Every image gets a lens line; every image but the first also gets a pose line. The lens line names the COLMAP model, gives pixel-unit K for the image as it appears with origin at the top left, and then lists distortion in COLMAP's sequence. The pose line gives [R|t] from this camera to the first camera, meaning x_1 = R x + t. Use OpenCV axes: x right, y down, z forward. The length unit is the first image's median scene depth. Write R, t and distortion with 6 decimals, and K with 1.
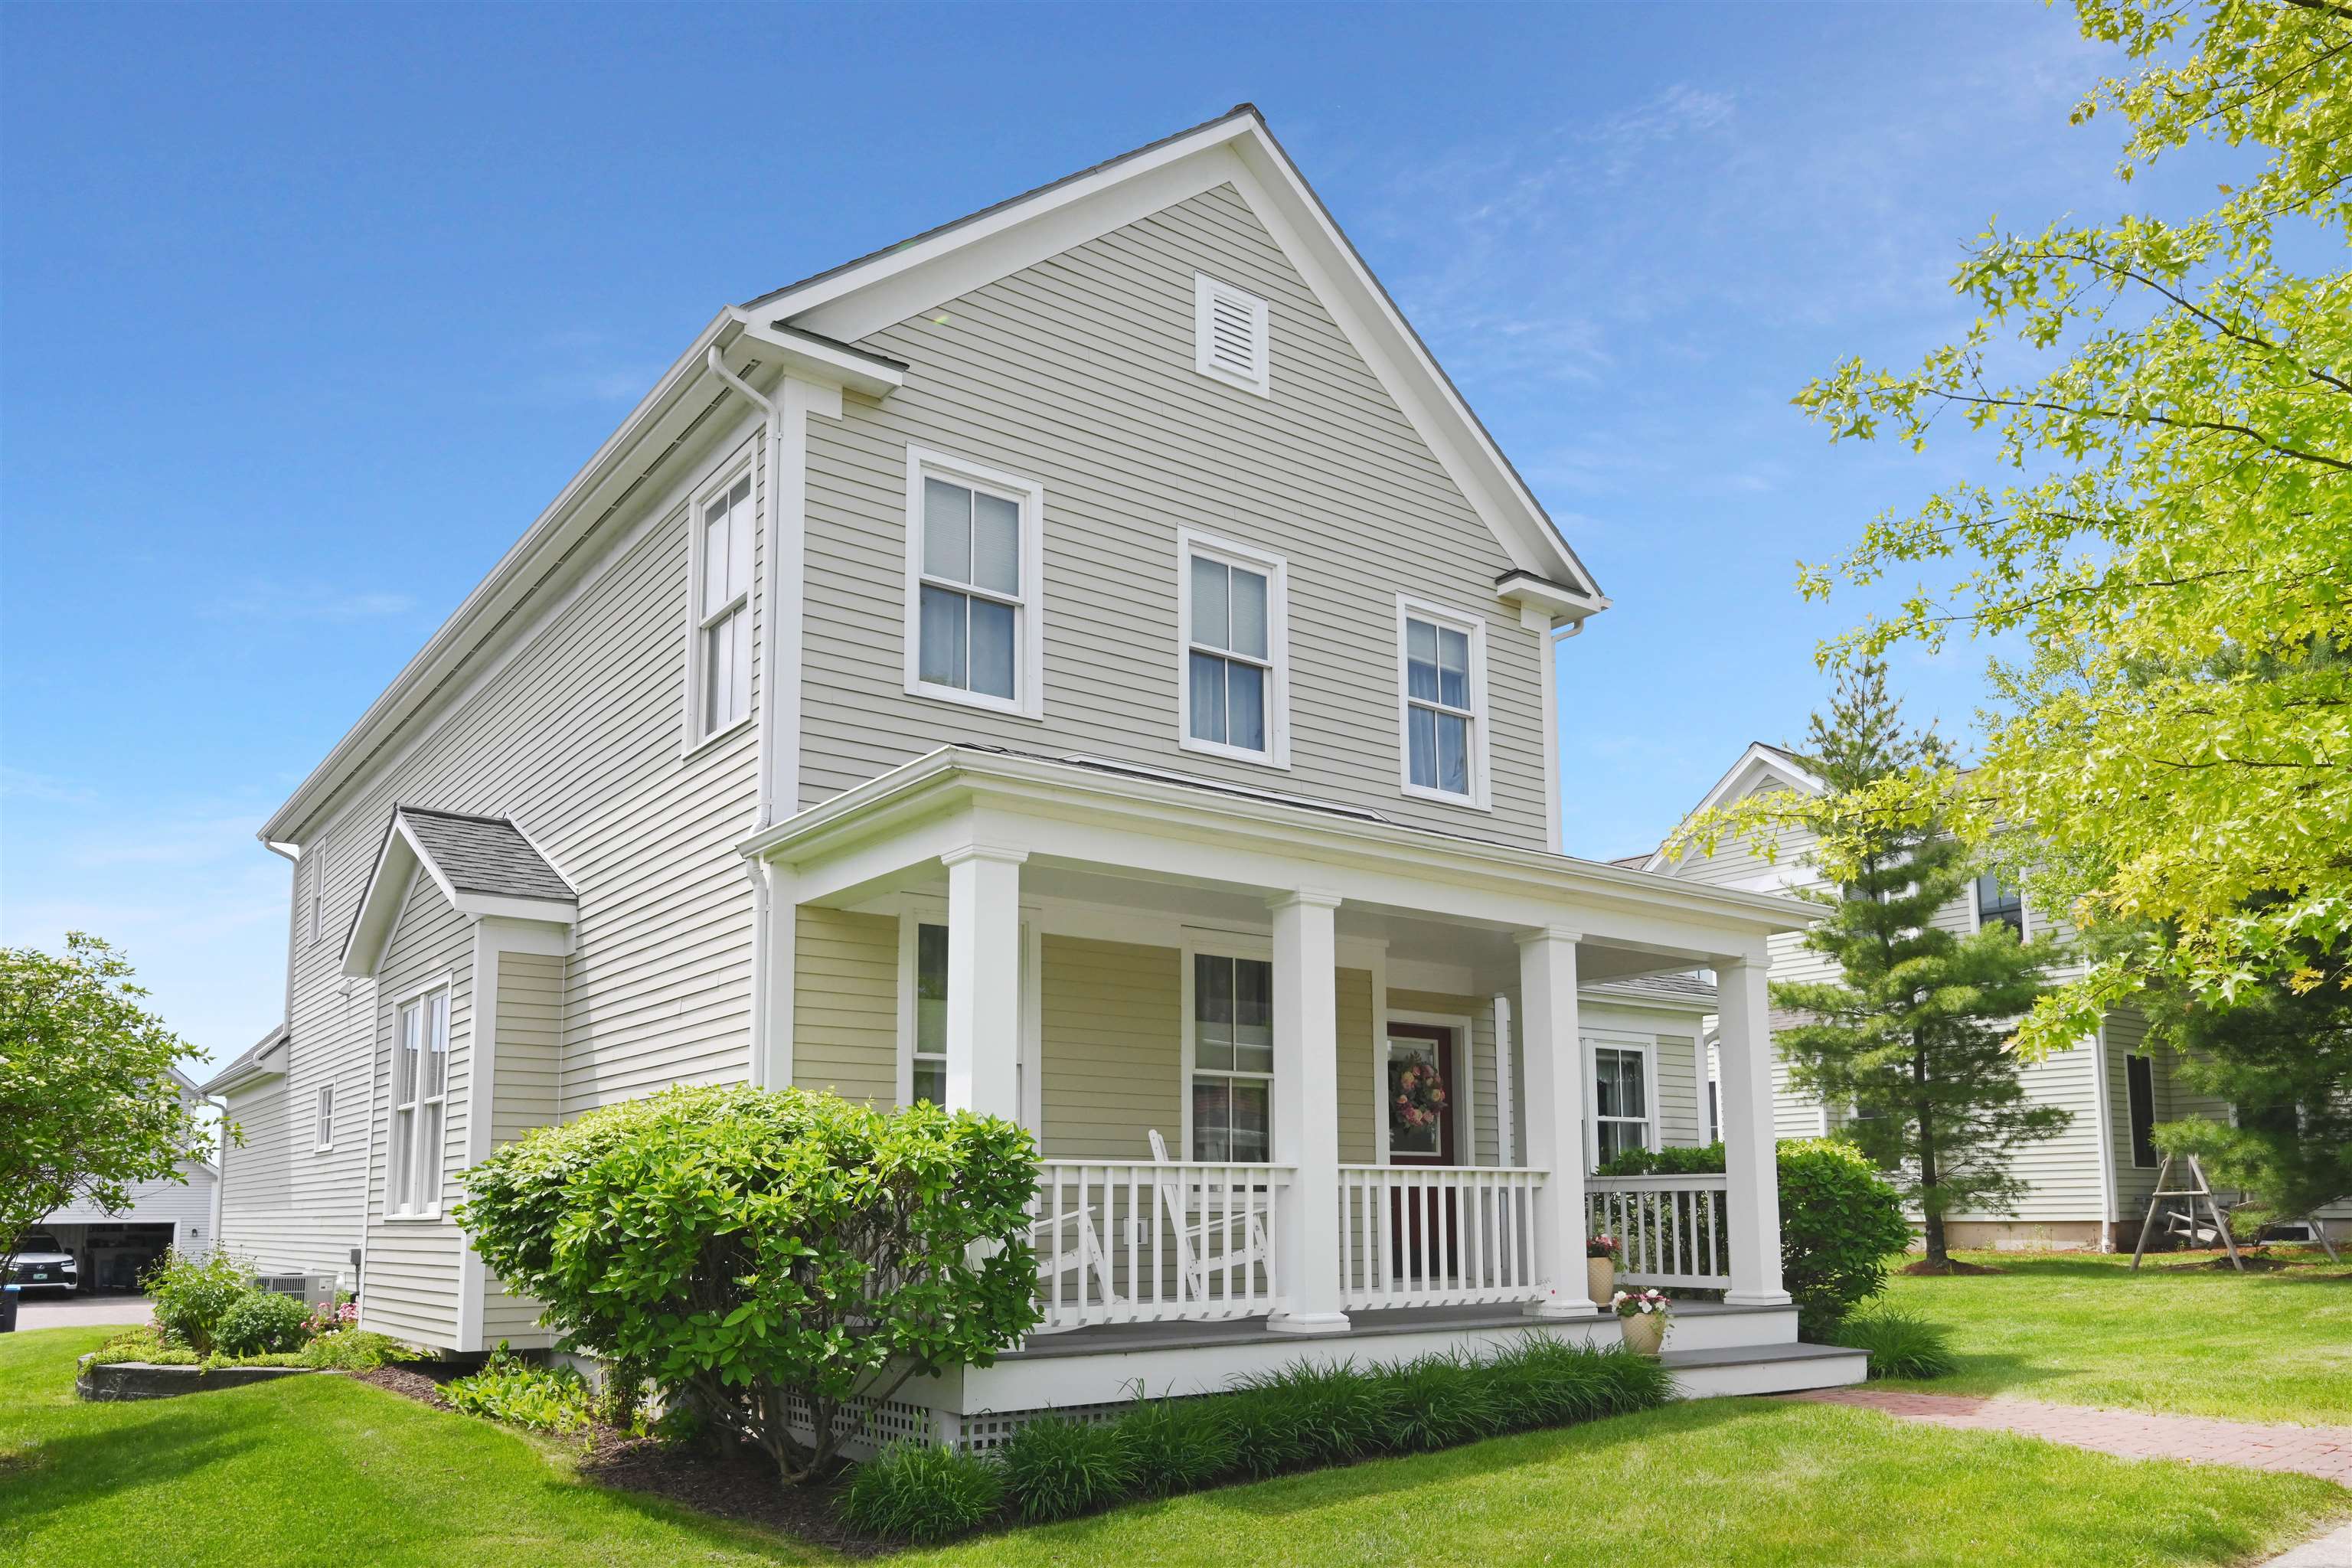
lens RADIAL K [[1628.0, 0, 1070.7], [0, 1628.0, 976.6], [0, 0, 1]] dist [-0.003018, -0.001689]
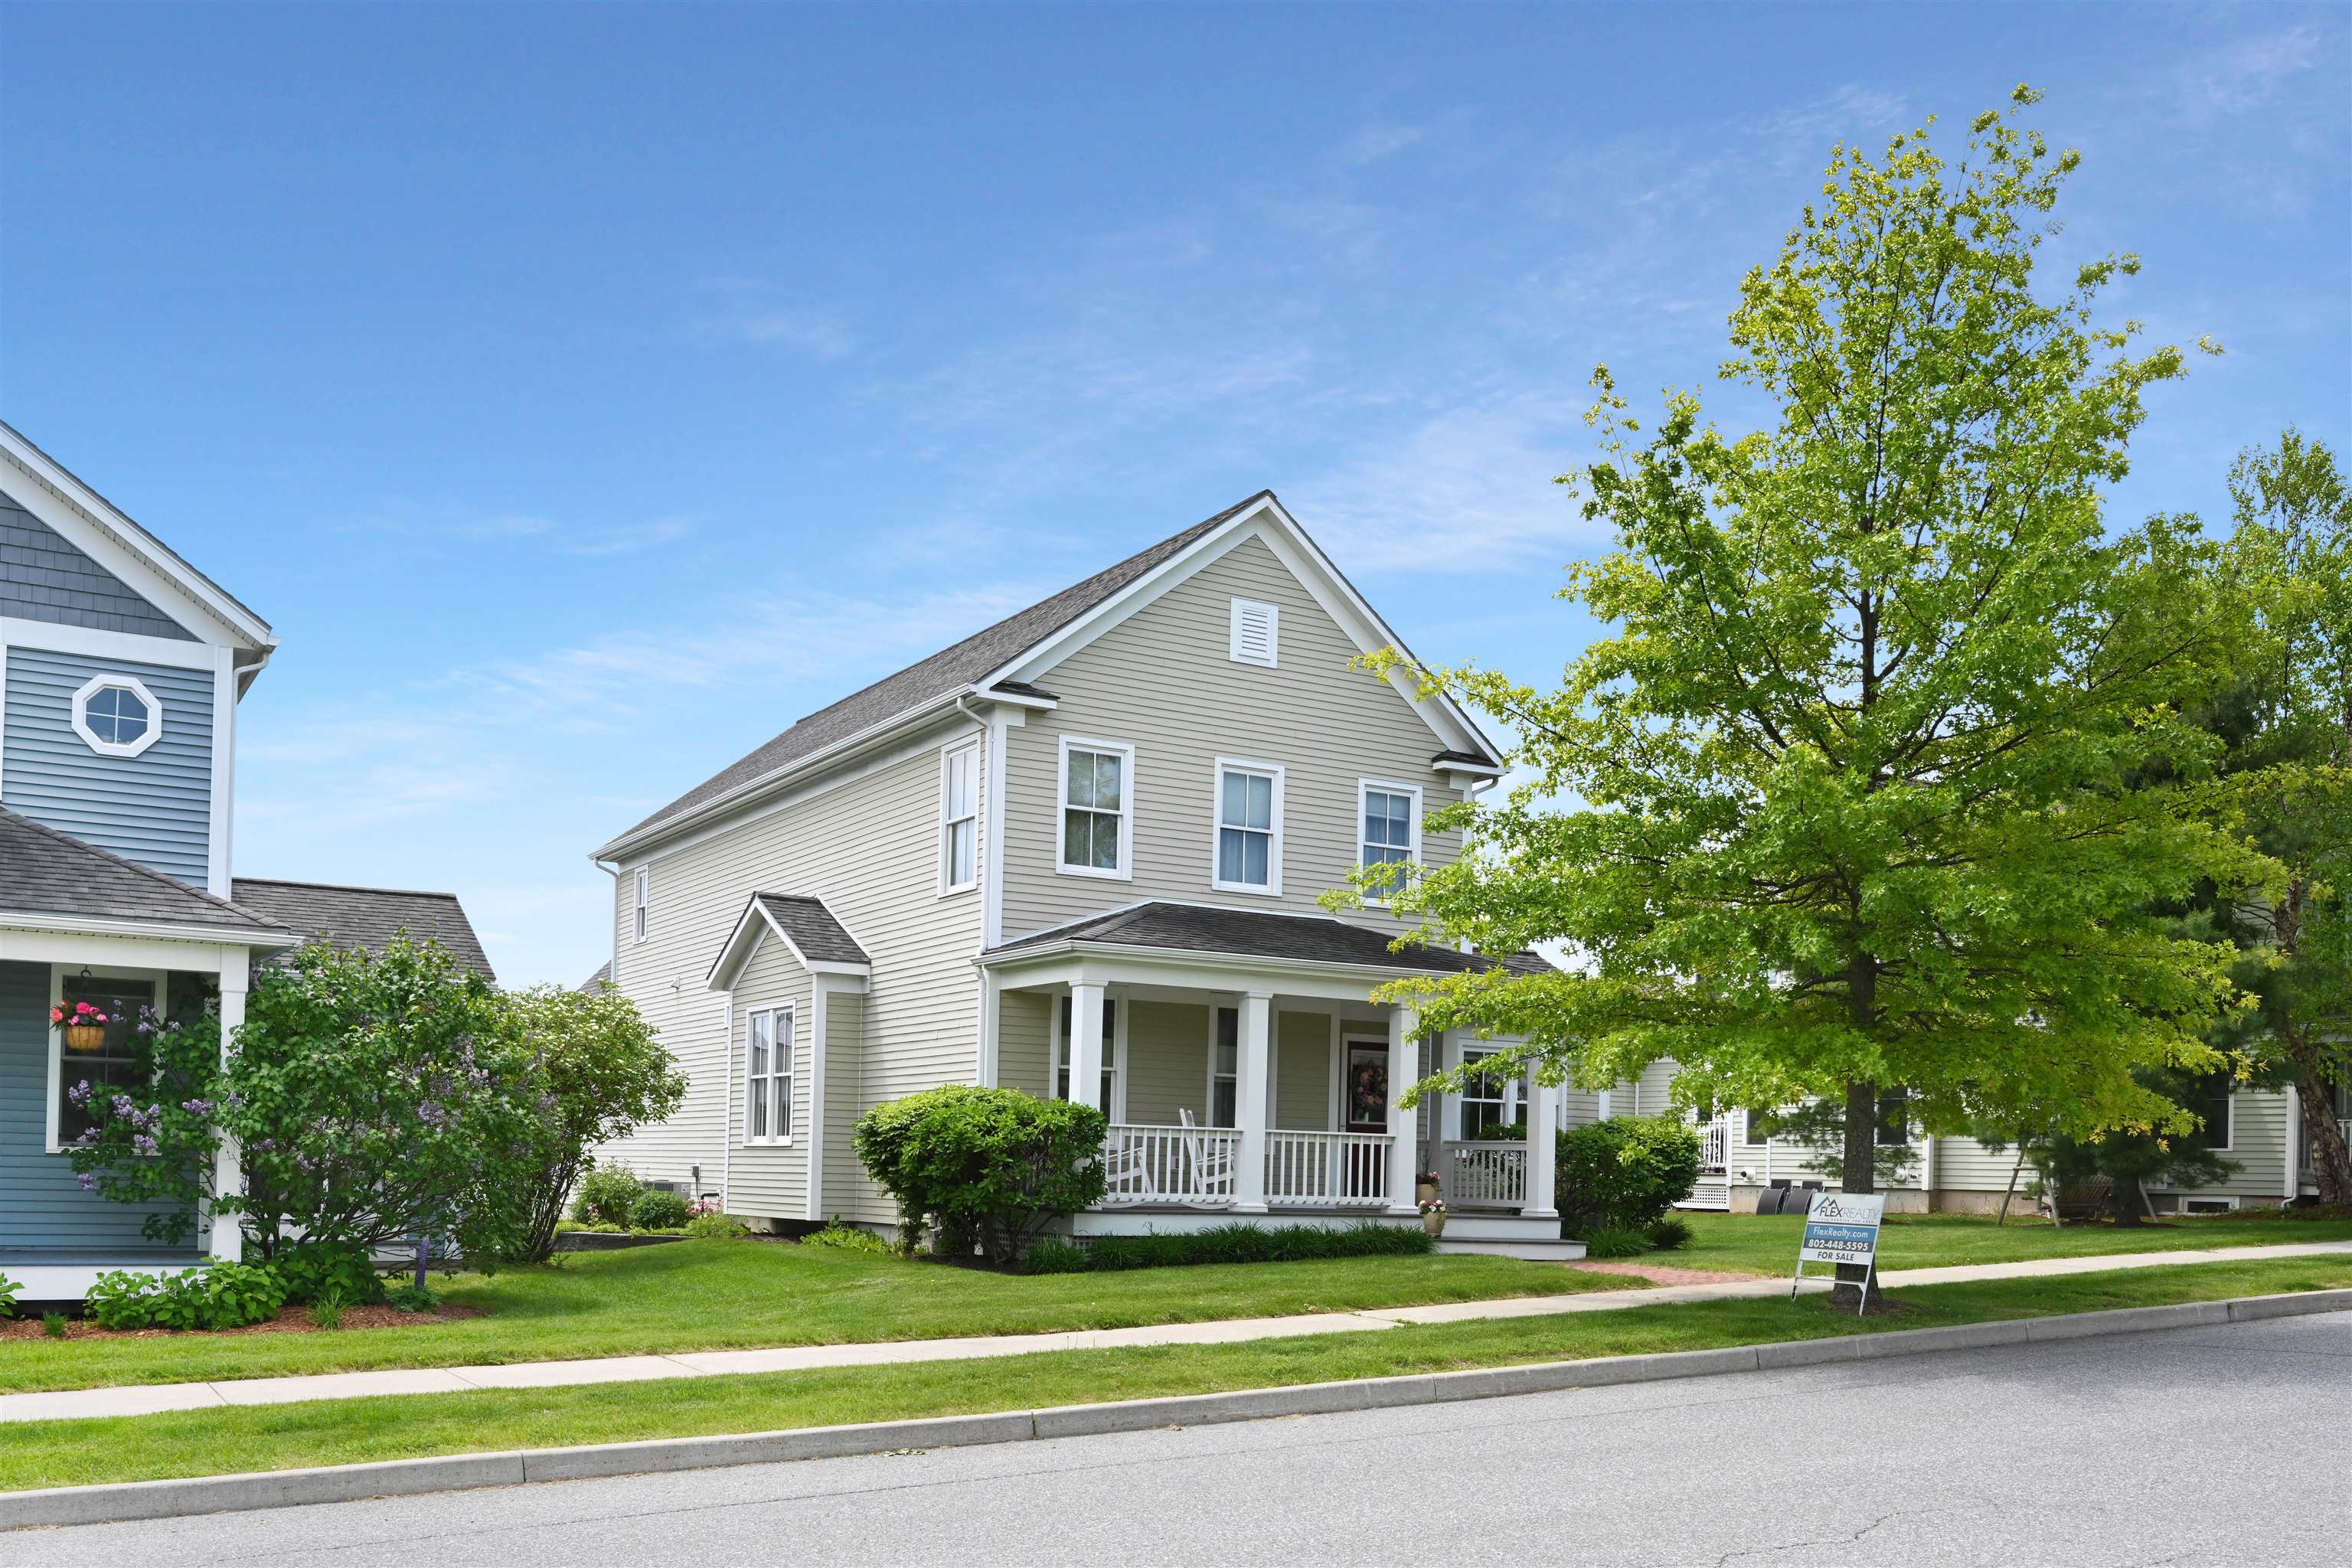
lens RADIAL K [[1988.8, 0, 998.3], [0, 1988.8, 758.2], [0, 0, 1]] dist [0.004652, 0.001716]
pose [[0.988935, 0.000661, -0.148350, 0.162842], [-0.009440, 0.998244, -0.058481, -0.158538], [0.148051, 0.059234, 0.987204, -1.215922]]
